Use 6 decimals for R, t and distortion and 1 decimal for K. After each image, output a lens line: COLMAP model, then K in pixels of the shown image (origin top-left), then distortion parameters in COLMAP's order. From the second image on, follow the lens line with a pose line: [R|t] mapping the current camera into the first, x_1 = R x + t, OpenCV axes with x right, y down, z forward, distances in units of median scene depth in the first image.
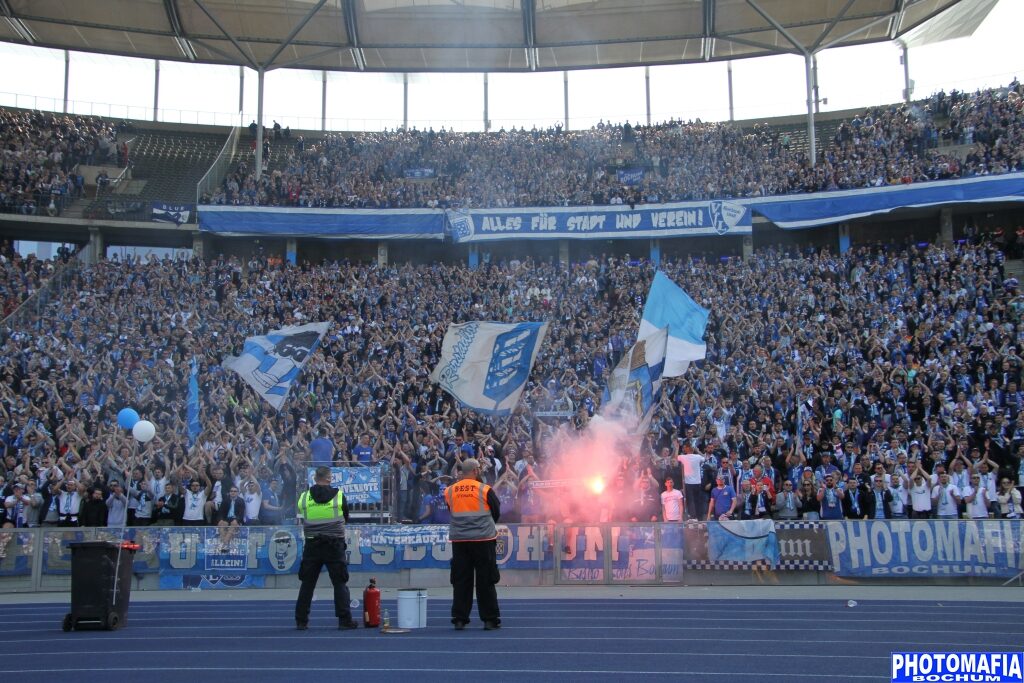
lens RADIAL K [[1088.8, 0, 509.3], [0, 1088.8, 360.9], [0, 0, 1]] dist [-0.040003, 0.326245]
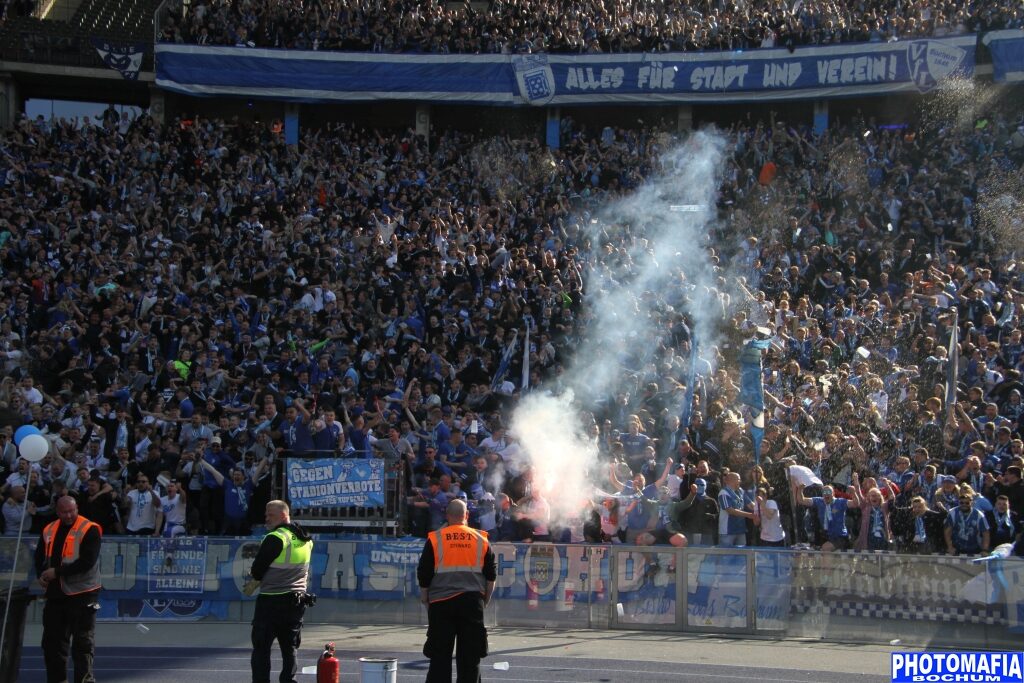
lens RADIAL K [[1591.2, 0, 512.0], [0, 1591.2, 382.8], [0, 0, 1]] dist [0.248112, 0.194007]
pose [[0.997083, 0.021775, -0.073154, 0.019577], [-0.015479, 0.996214, 0.085545, -0.020464], [0.074740, -0.084163, 0.993645, -0.029917]]
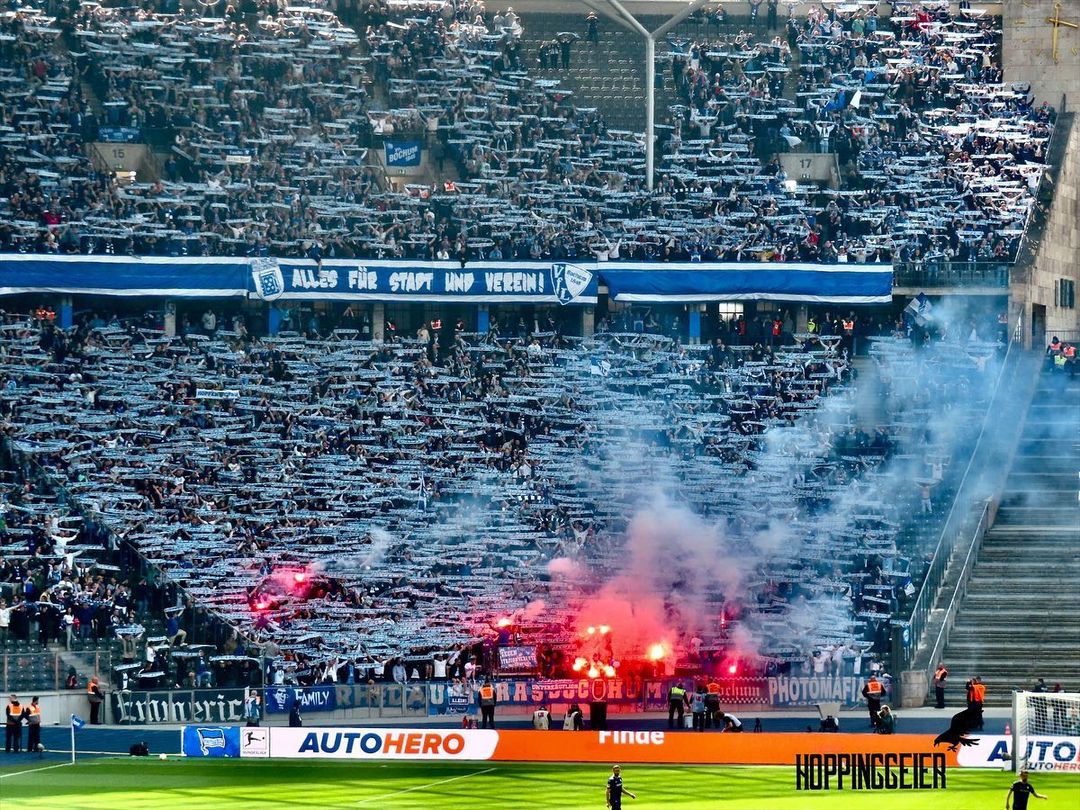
lens RADIAL K [[5669.9, 0, 540.0], [0, 5669.9, 405.0], [0, 0, 1]] dist [0.521638, 9.853471]
pose [[0.923898, 0.013519, 0.382401, -1.515026], [-0.074096, 0.986780, 0.144134, -0.673195], [-0.375397, -0.161500, 0.912686, -3.057188]]
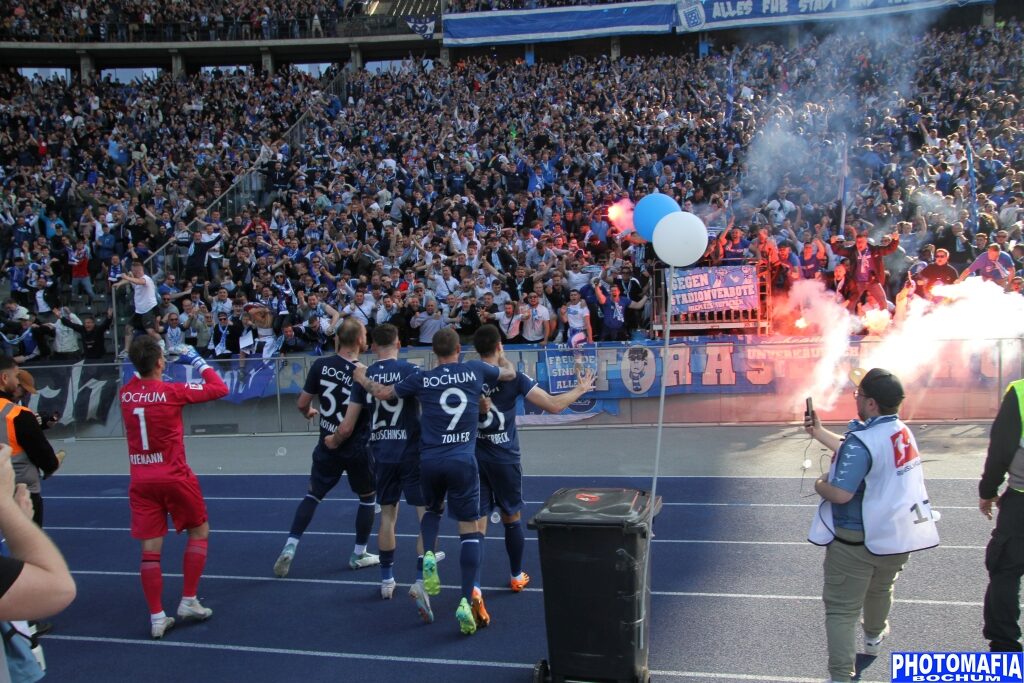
lens RADIAL K [[840.3, 0, 508.6], [0, 840.3, 368.6], [0, 0, 1]] dist [-0.138364, 0.104077]
pose [[0.982694, -0.013261, -0.184763, -0.077062], [0.057989, 0.969323, 0.238852, 0.006168], [0.175928, -0.245433, 0.953316, 0.152525]]
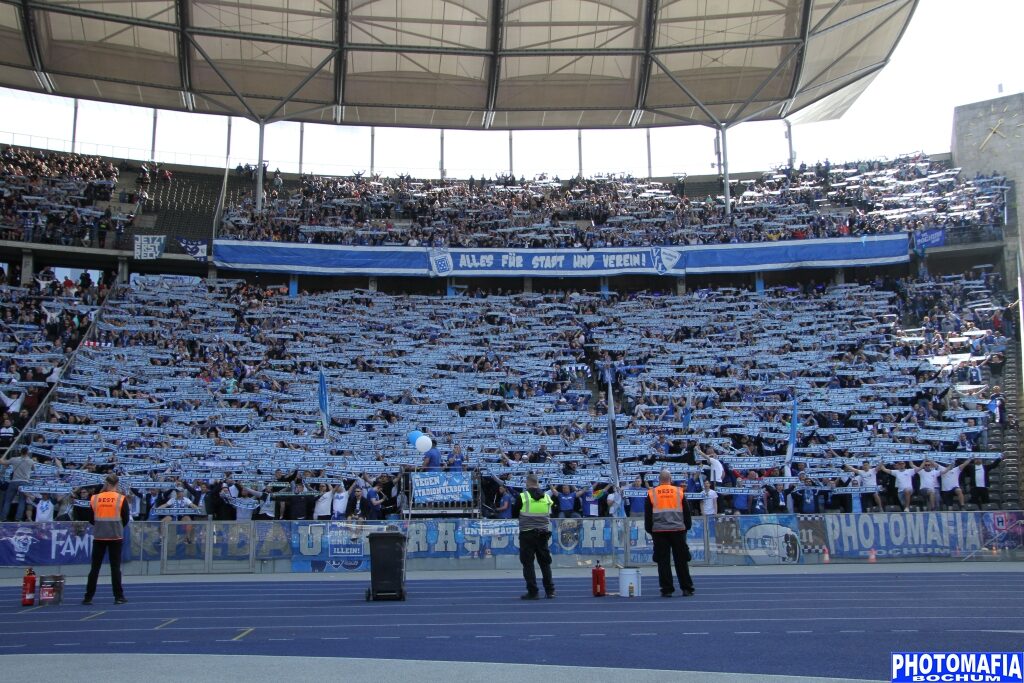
lens RADIAL K [[961.6, 0, 509.4], [0, 961.6, 361.7], [0, 0, 1]] dist [-0.085397, 0.202905]
pose [[0.994414, 0.014385, 0.104565, -0.078907], [-0.013152, 0.999836, -0.012473, -0.005636], [-0.104727, 0.011028, 0.994440, -0.033036]]
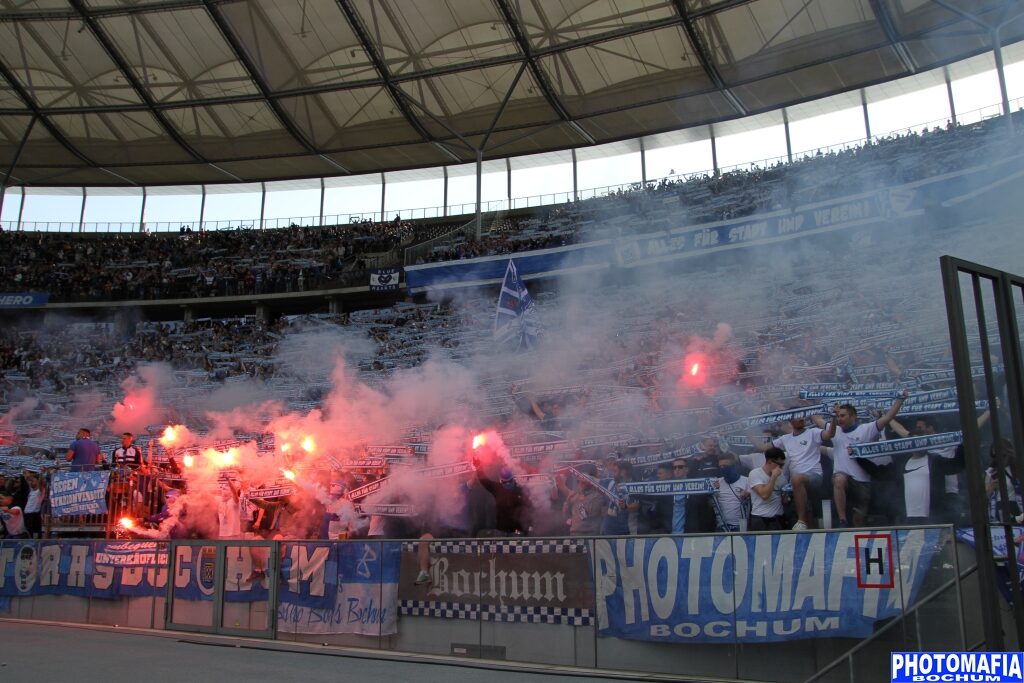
lens RADIAL K [[840.3, 0, 508.6], [0, 840.3, 368.6], [0, 0, 1]] dist [-0.138364, 0.104077]
pose [[0.906352, -0.086063, -0.413665, 0.174680], [0.063481, 0.995660, -0.068058, 0.034051], [0.417727, 0.035425, 0.907882, 0.232210]]
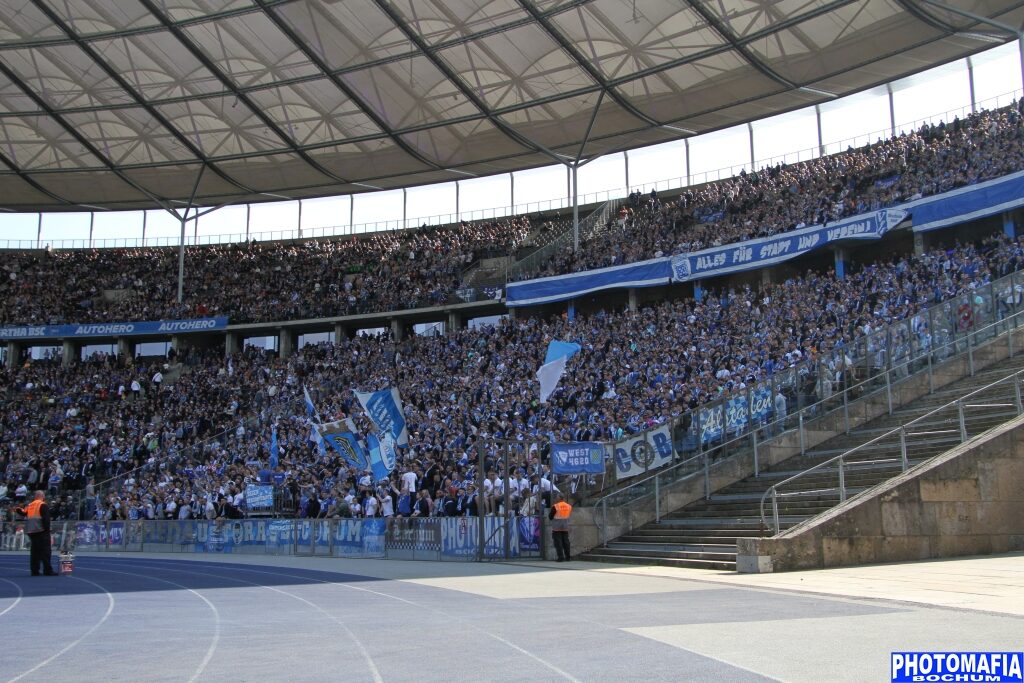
lens RADIAL K [[984.4, 0, 514.9], [0, 984.4, 370.0], [0, 0, 1]] dist [-0.063311, 0.236354]
pose [[0.784471, -0.091560, -0.613369, 0.482256], [0.100682, 0.994723, -0.019719, -0.006801], [0.611938, -0.046286, 0.789550, 0.003550]]
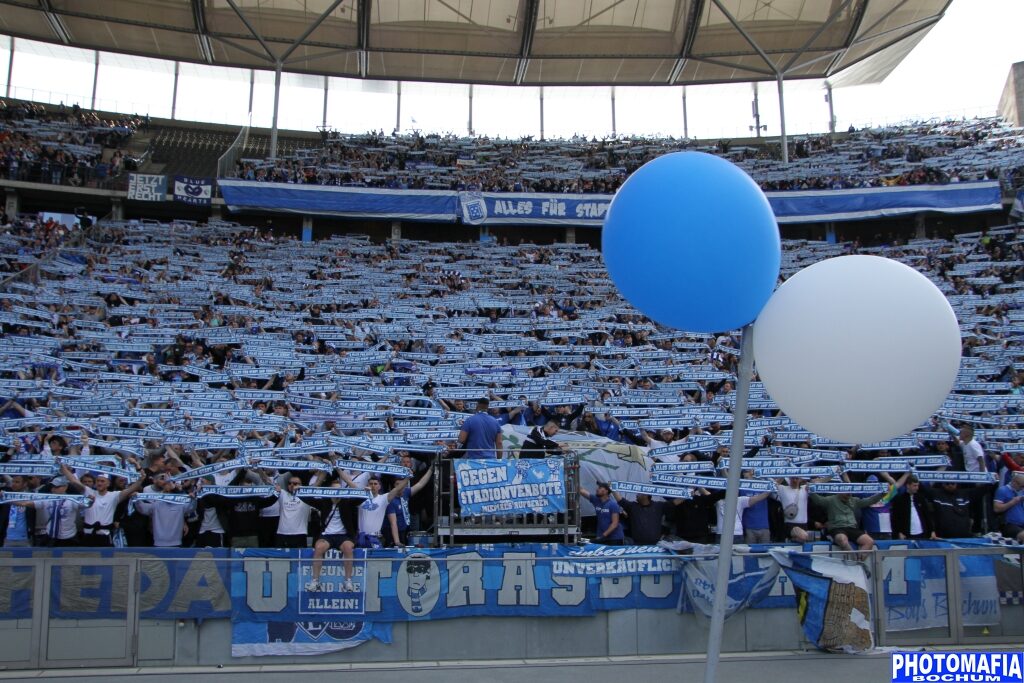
lens RADIAL K [[840.3, 0, 508.6], [0, 840.3, 368.6], [0, 0, 1]] dist [-0.138364, 0.104077]
pose [[0.995451, 0.020281, 0.093097, -0.083425], [-0.021959, 0.999614, 0.017037, 0.014220], [-0.092715, -0.019004, 0.995511, 0.204650]]
